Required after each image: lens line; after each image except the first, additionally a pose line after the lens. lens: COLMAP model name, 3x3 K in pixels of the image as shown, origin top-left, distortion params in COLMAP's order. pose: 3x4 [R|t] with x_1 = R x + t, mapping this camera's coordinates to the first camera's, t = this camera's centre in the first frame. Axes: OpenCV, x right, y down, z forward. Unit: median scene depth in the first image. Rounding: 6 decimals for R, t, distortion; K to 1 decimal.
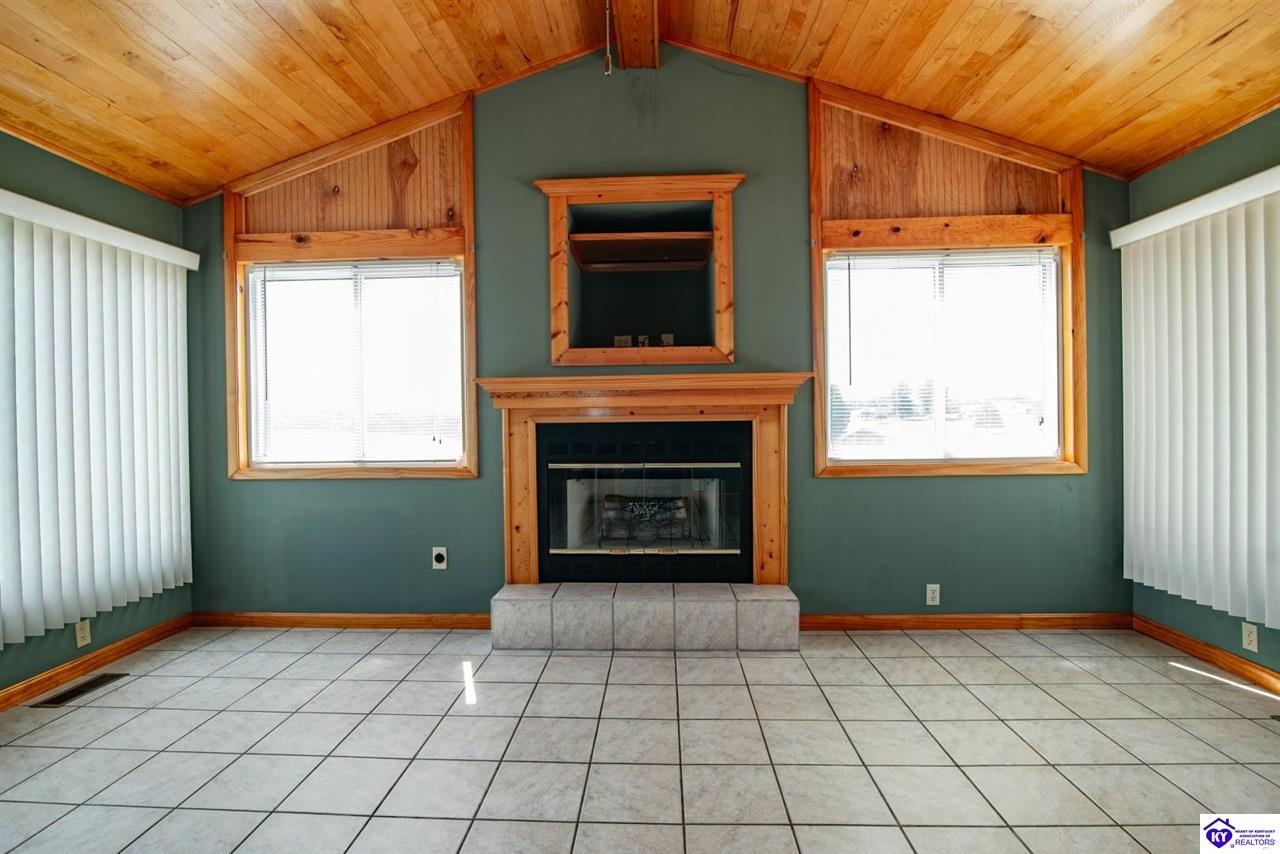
lens RADIAL K [[612.3, 0, 648.6], [0, 612.3, 420.2], [0, 0, 1]] dist [-0.017011, 0.000271]
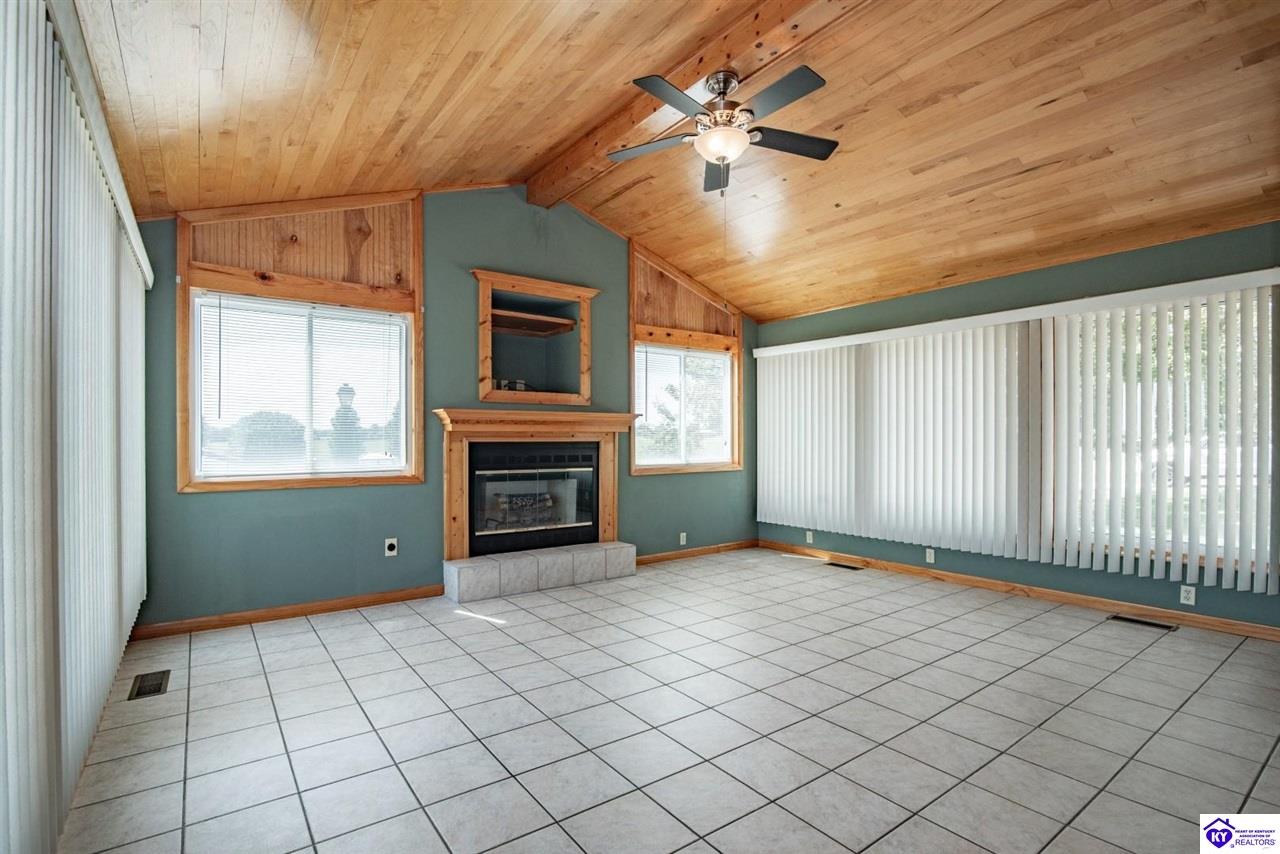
lens RADIAL K [[612.3, 0, 636.2], [0, 612.3, 436.4], [0, 0, 1]] dist [-0.017011, 0.000271]
pose [[0.779575, 0.014216, 0.626147, -0.759379], [-0.007200, 0.999880, -0.013736, 0.008512], [-0.626267, 0.006200, 0.779584, -0.319913]]
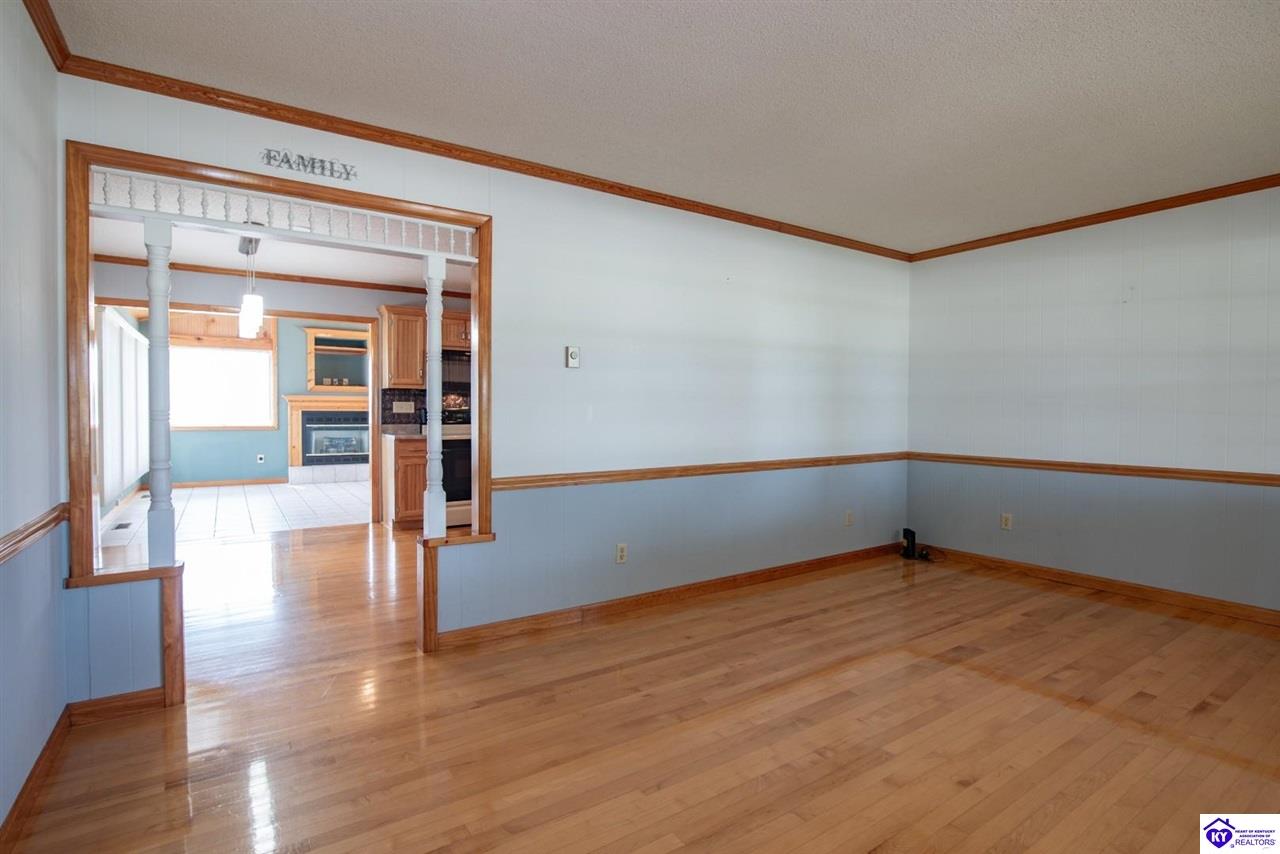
lens RADIAL K [[612.3, 0, 635.5], [0, 612.3, 424.2], [0, 0, 1]] dist [-0.017011, 0.000271]
pose [[0.815536, 0.007325, 0.578661, -0.566050], [-0.009469, 0.999955, 0.000687, 0.051575], [-0.578629, -0.006040, 0.815568, -2.283561]]
